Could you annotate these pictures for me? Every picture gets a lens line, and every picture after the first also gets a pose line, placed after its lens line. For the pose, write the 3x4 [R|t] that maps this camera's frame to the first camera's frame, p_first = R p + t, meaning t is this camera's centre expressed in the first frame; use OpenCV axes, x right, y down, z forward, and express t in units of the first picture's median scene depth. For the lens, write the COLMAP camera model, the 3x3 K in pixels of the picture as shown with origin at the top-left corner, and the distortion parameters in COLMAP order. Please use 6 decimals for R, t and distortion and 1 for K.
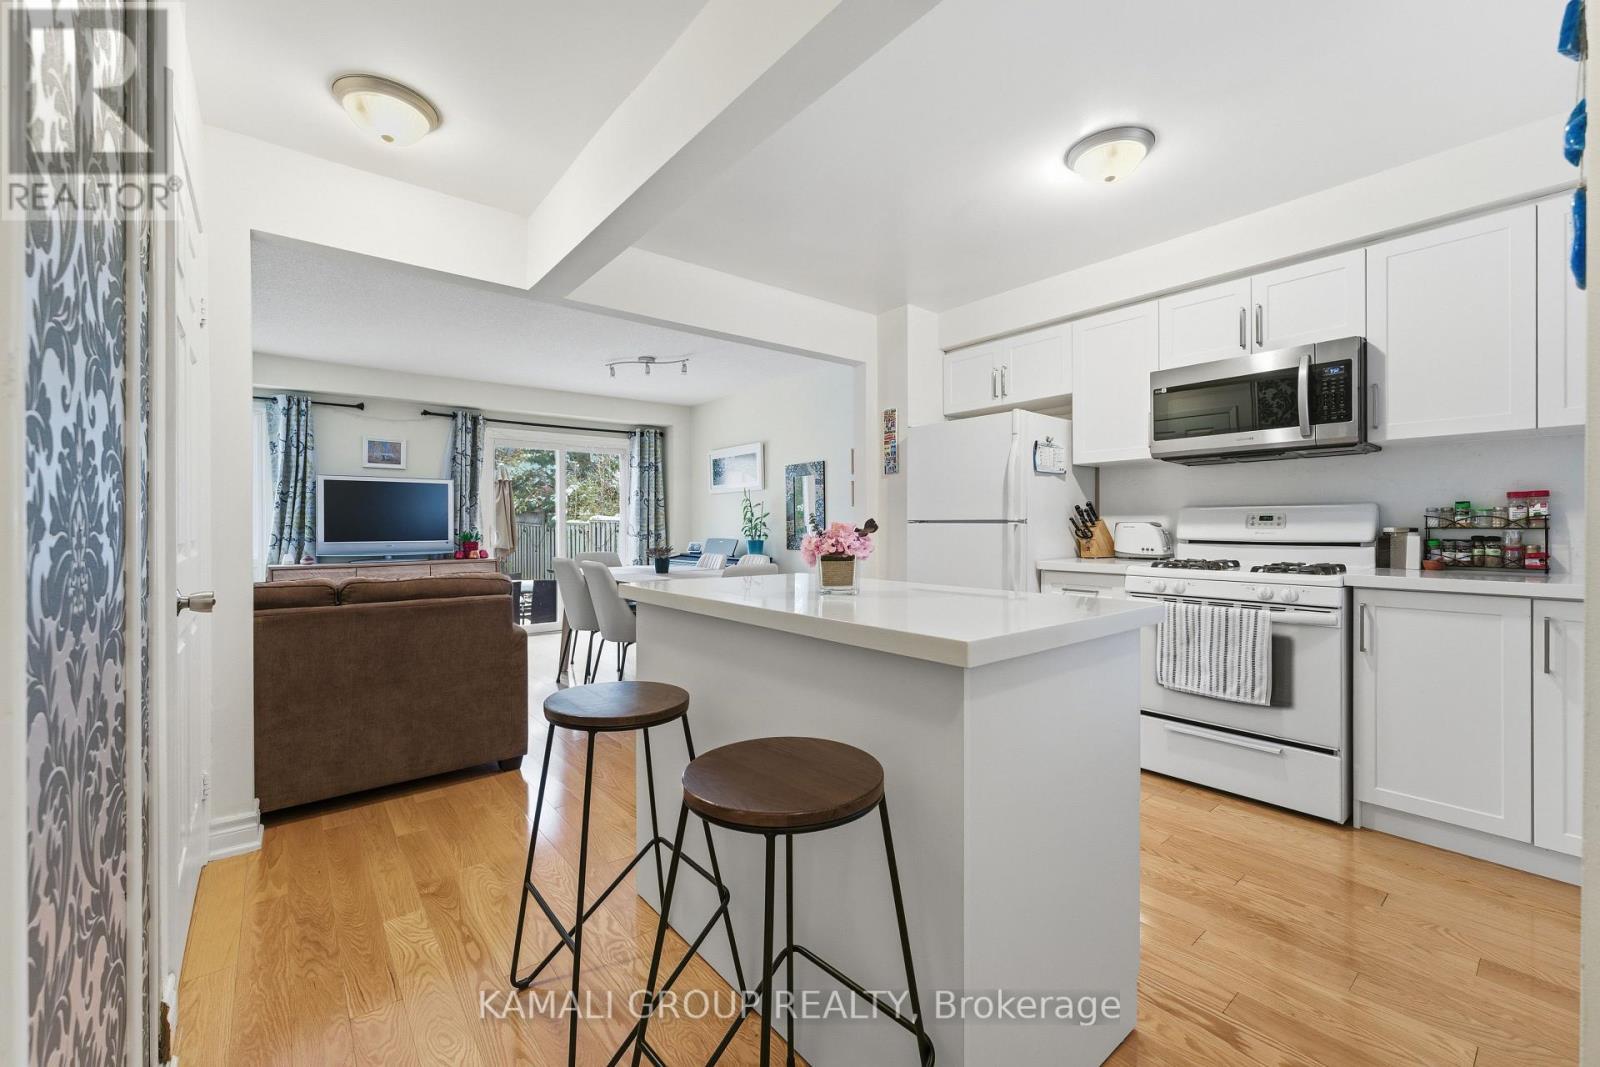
lens RADIAL K [[652.0, 0, 800.0], [0, 652.0, 533.5], [0, 0, 1]] dist [-0.000539, 0.000141]
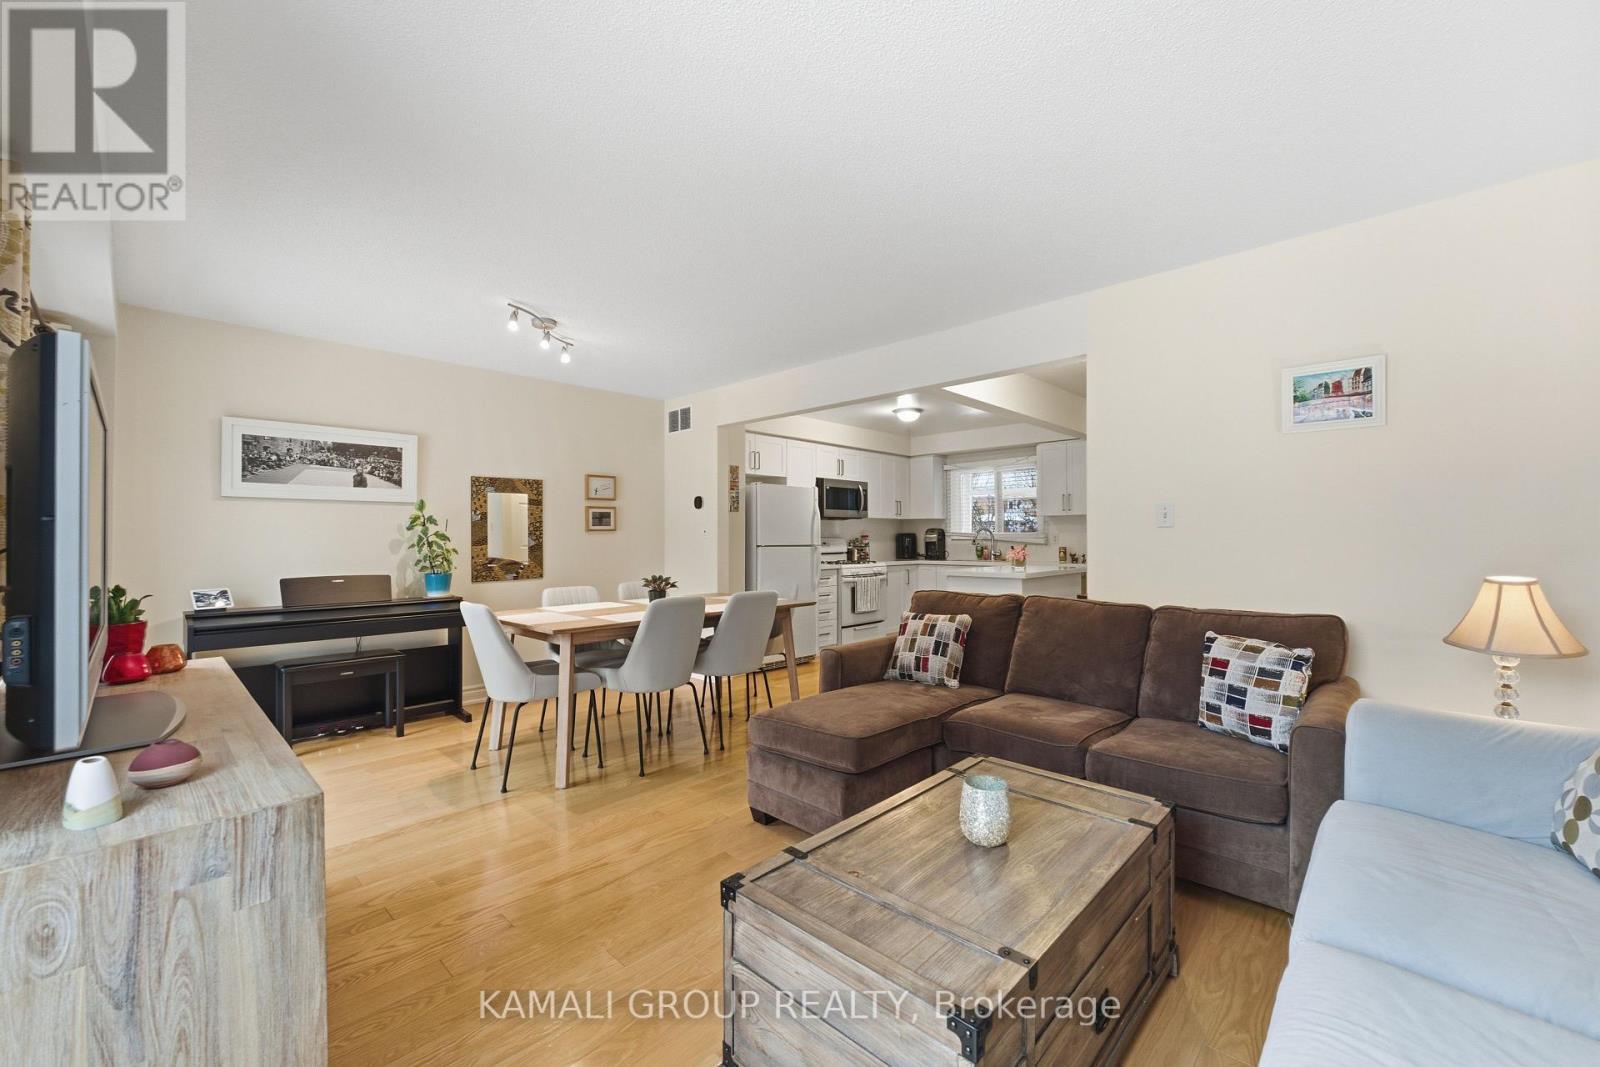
lens RADIAL K [[638.7, 0, 795.2], [0, 638.7, 528.0], [0, 0, 1]] dist [0.000675, 0.000103]
pose [[-0.121970, 0.017139, 0.992386, -0.955644], [0.014966, 0.999769, -0.015427, -0.026899], [-0.992421, 0.012971, -0.122198, 0.809330]]
